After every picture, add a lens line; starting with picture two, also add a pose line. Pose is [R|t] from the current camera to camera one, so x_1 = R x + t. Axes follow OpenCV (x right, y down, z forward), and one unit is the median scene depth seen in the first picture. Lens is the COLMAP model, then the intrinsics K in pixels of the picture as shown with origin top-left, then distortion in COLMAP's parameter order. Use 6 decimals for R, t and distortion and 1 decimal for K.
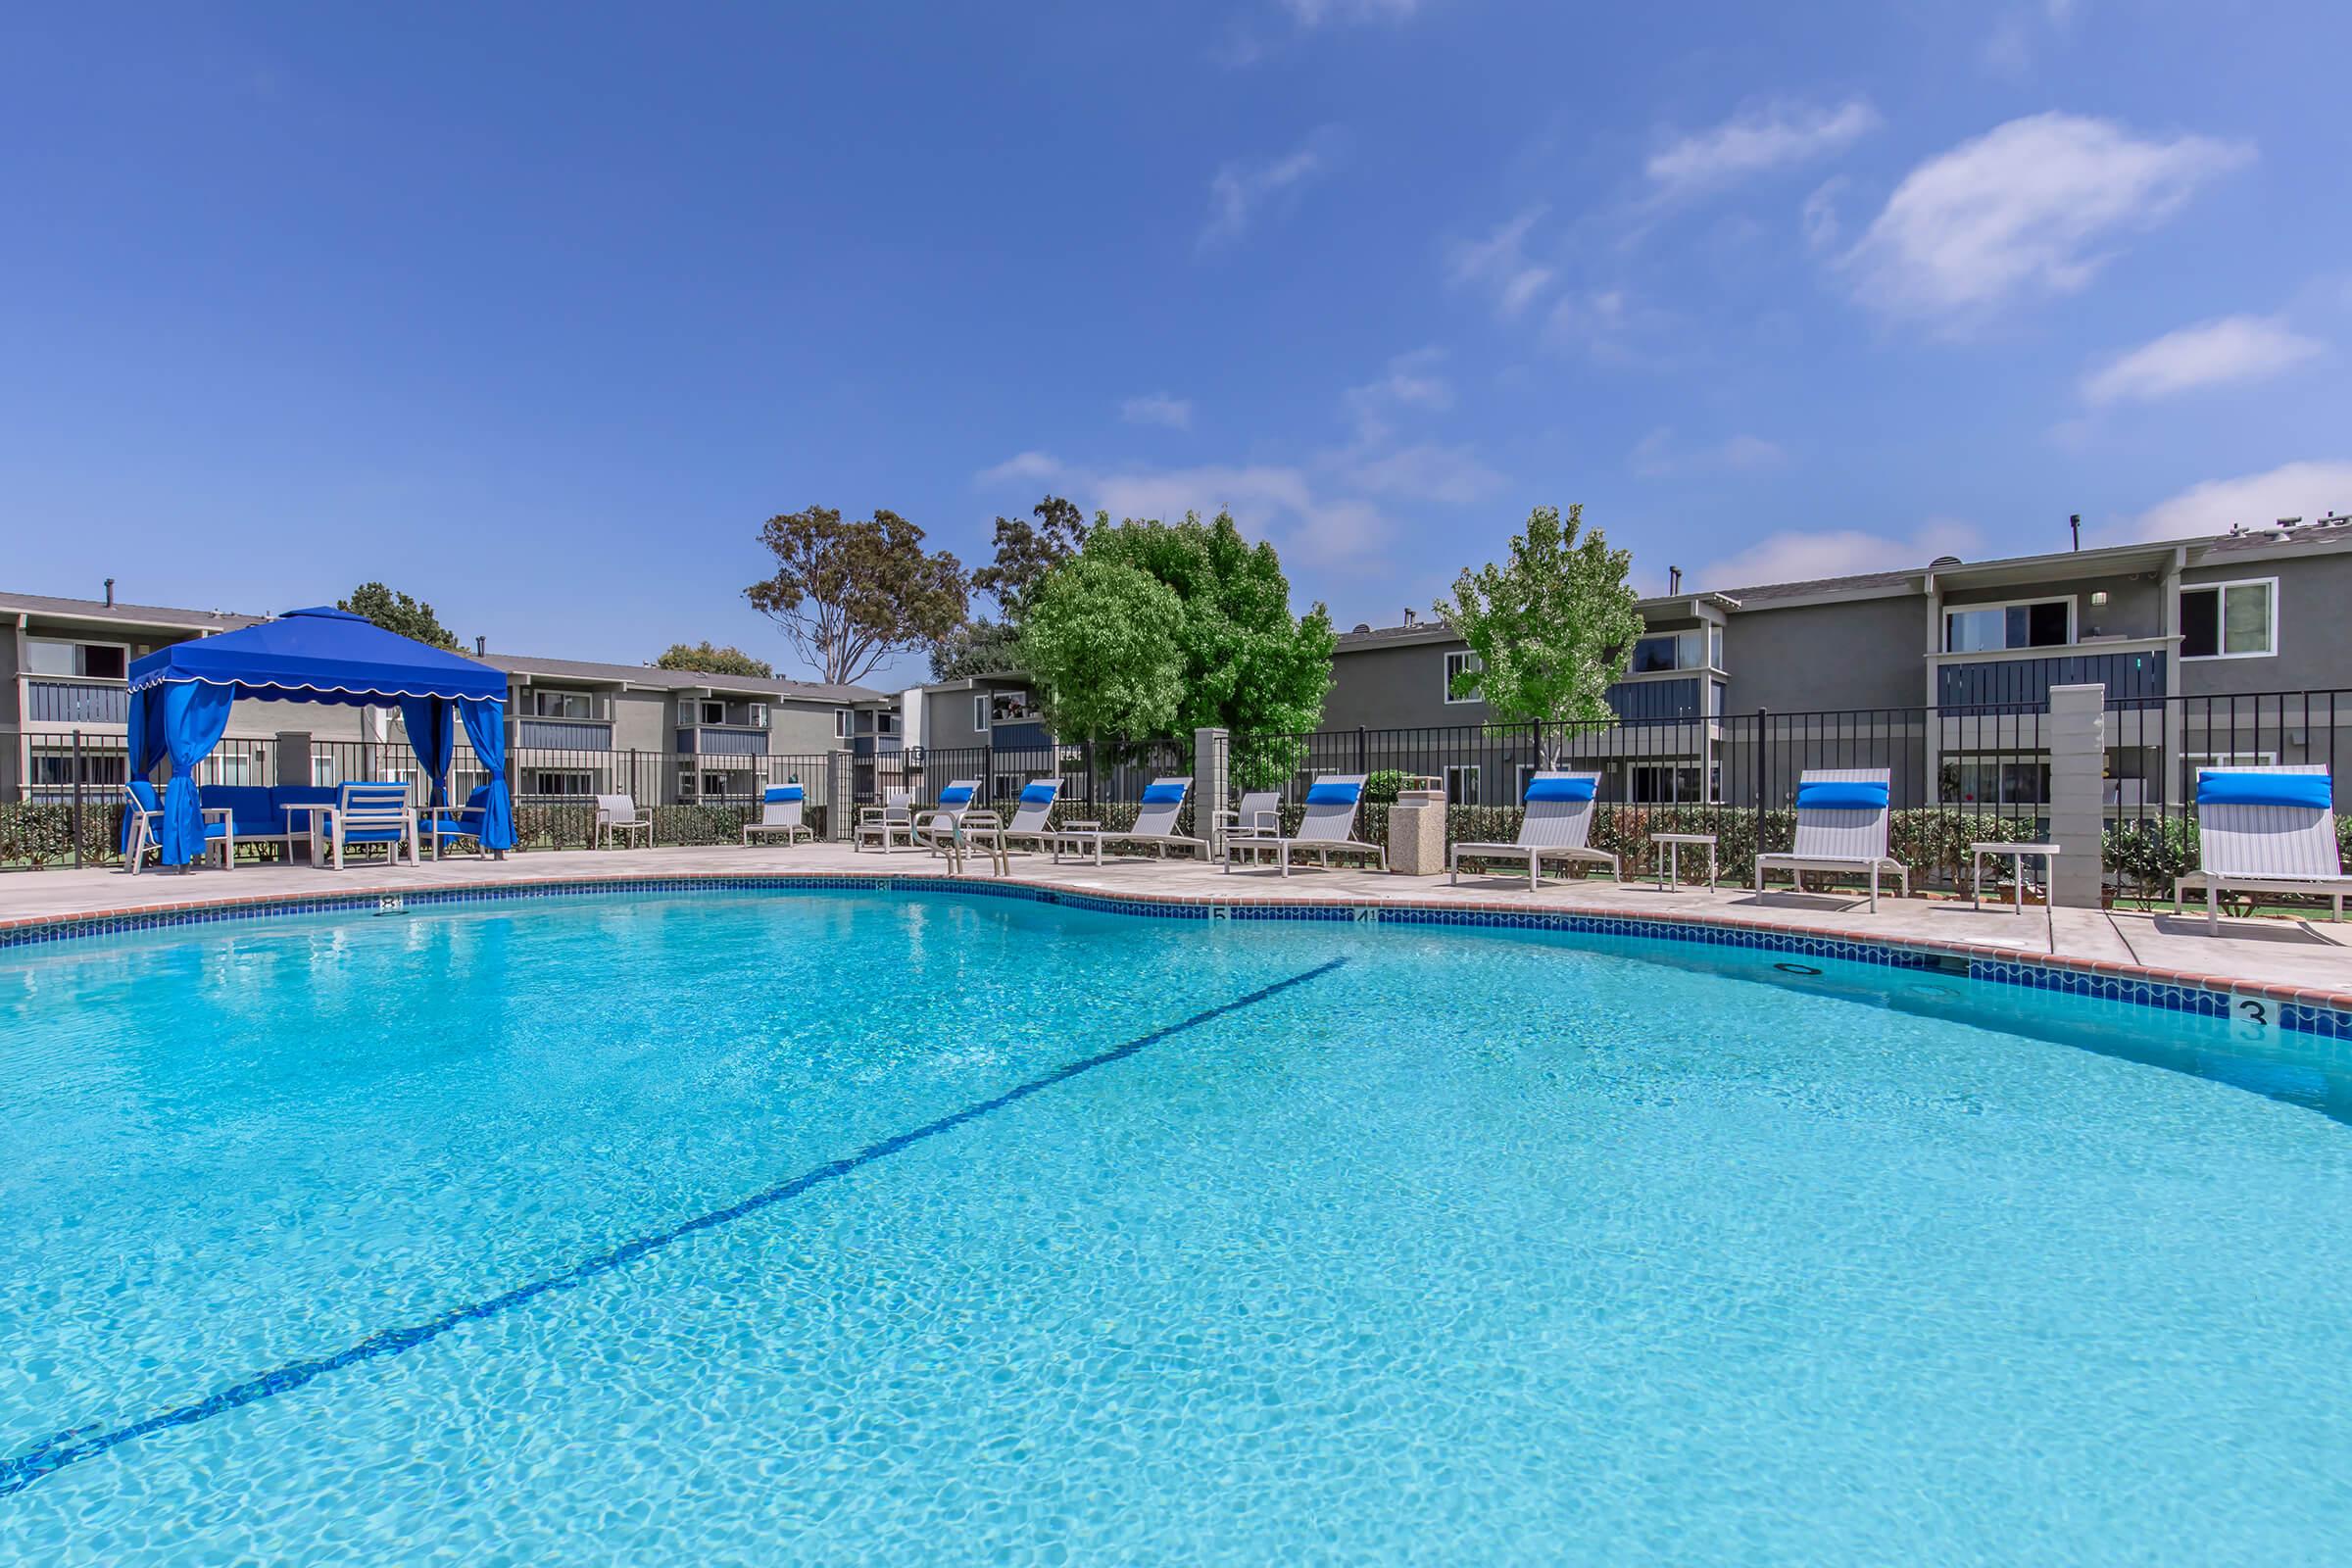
lens RADIAL K [[1072.2, 0, 1180.7], [0, 1072.2, 790.9], [0, 0, 1]] dist [0.029485, -0.000183]
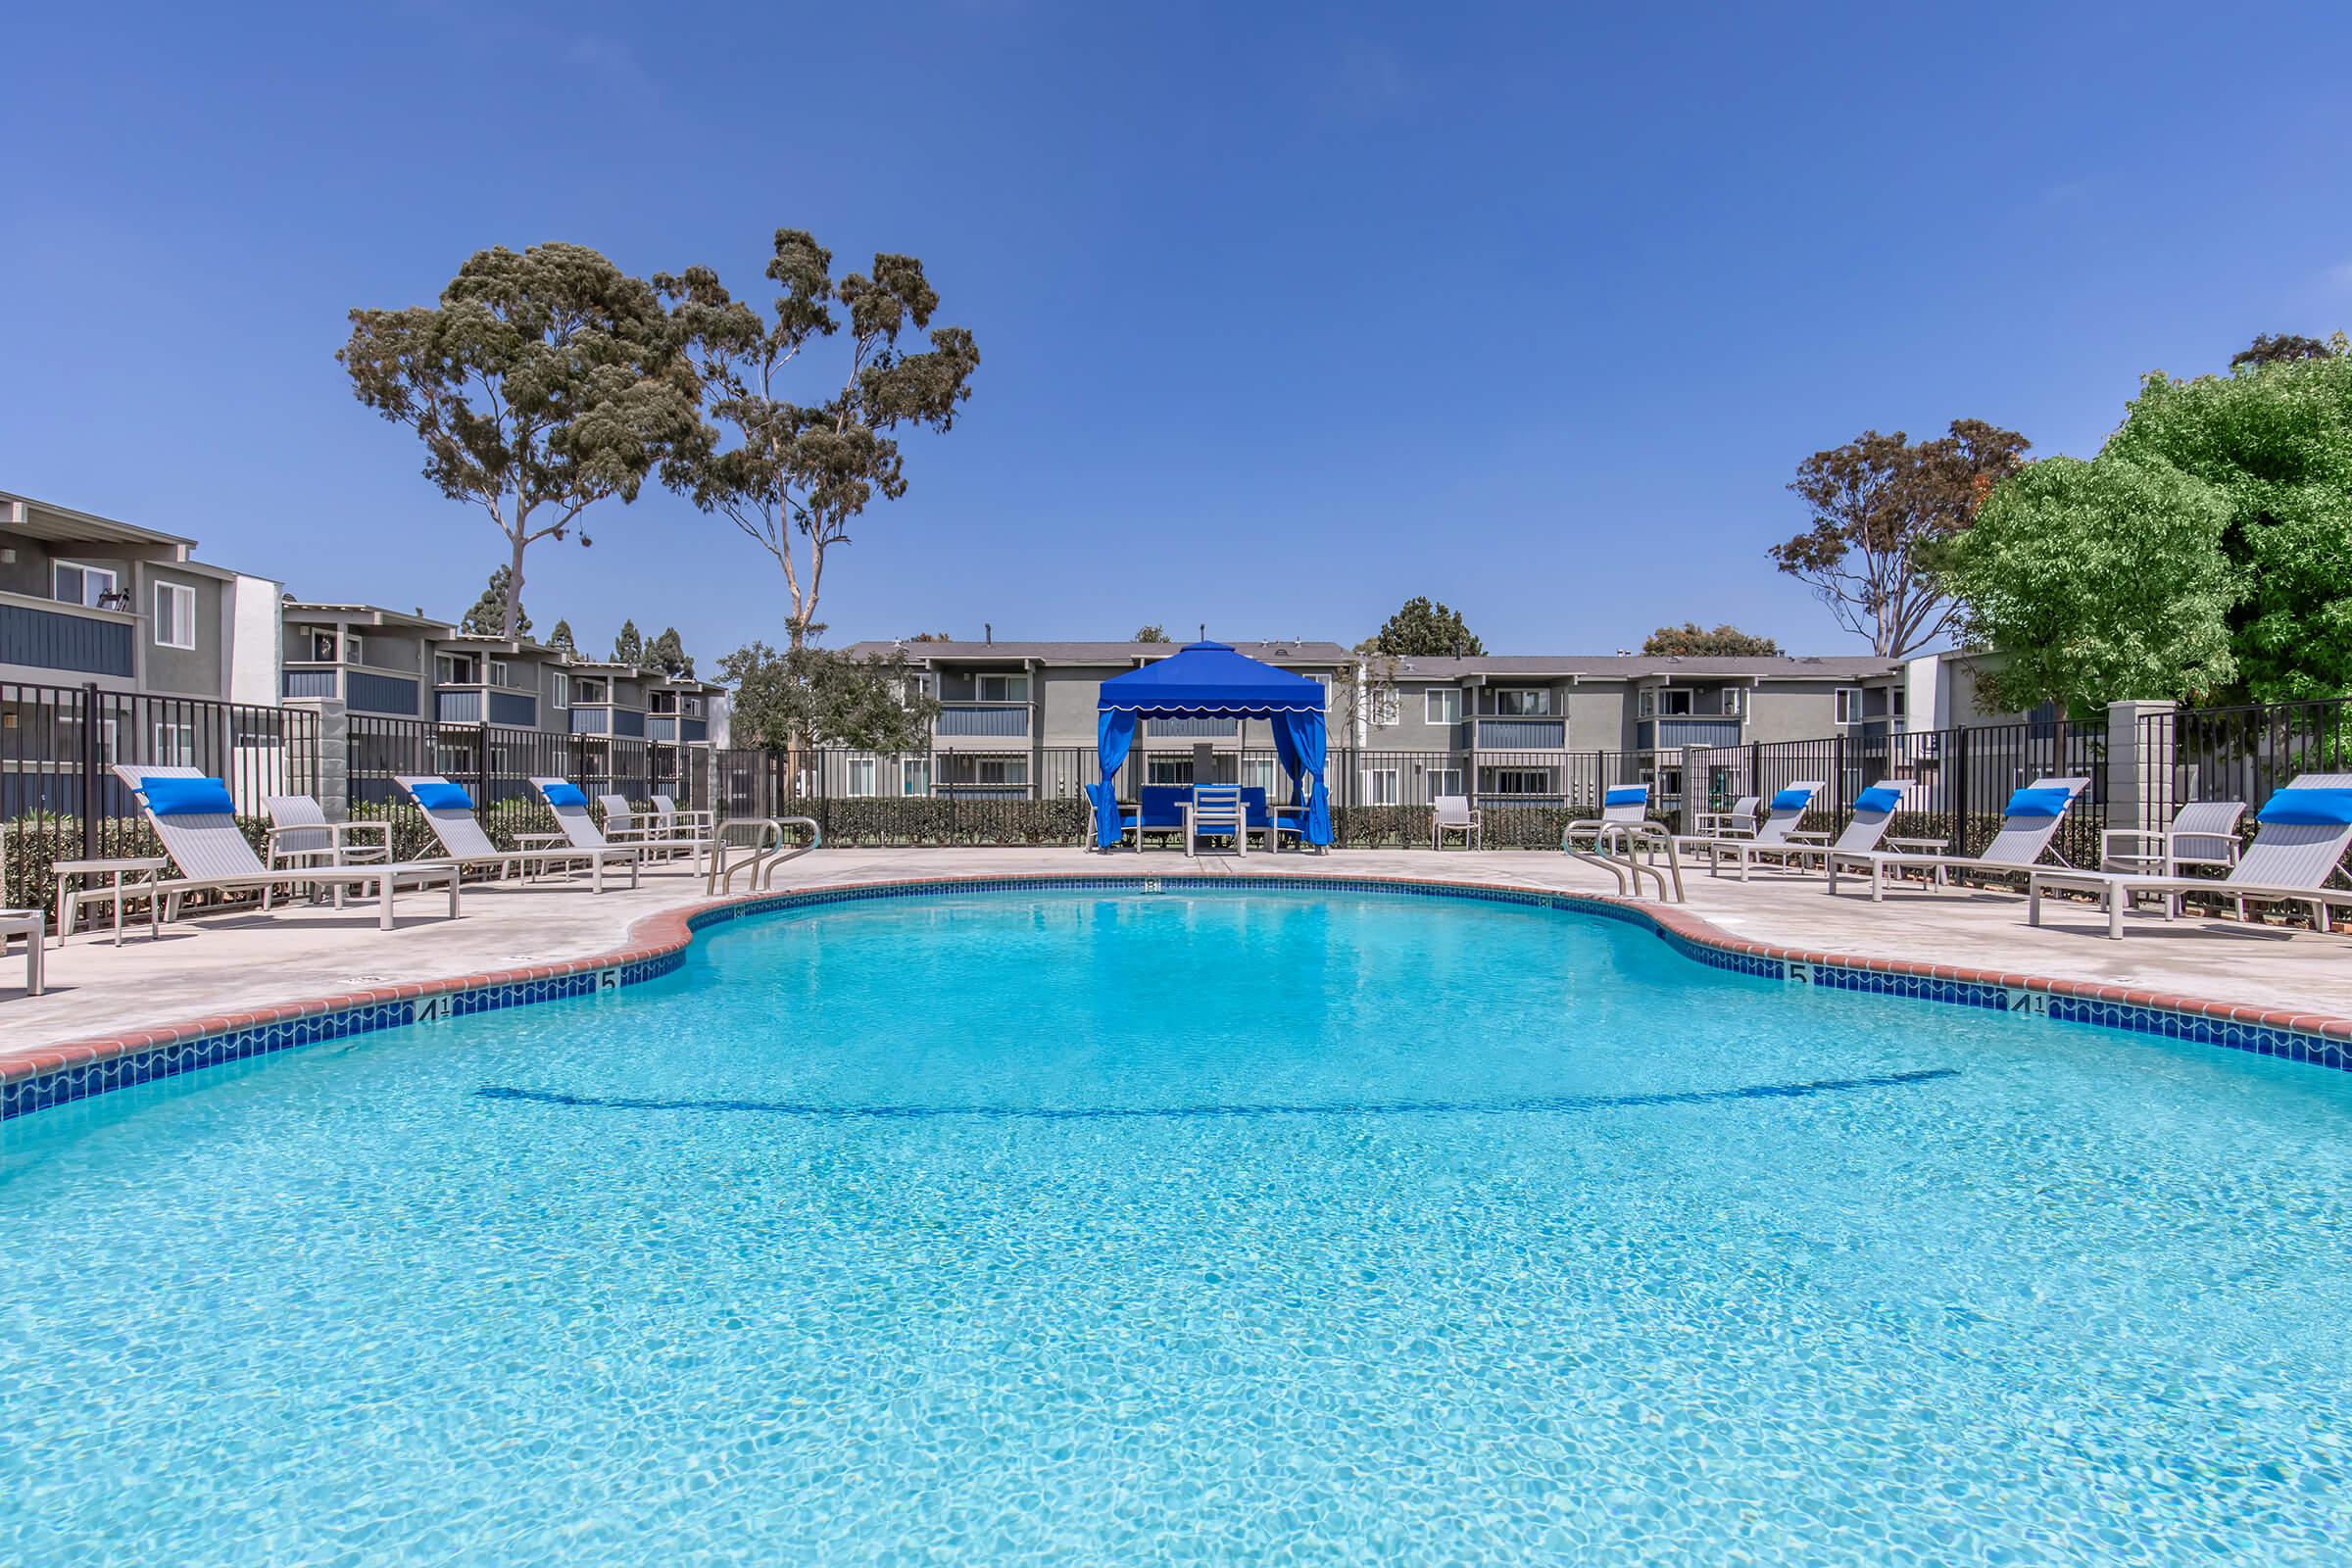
lens RADIAL K [[1253.3, 0, 1181.7], [0, 1253.3, 780.2], [0, 0, 1]] dist [0.003241, 0.001871]
pose [[0.628803, -0.000836, -0.777564, 0.120527], [-0.003573, 0.999986, -0.003965, -0.002887], [0.777557, 0.005271, 0.628791, 0.041177]]
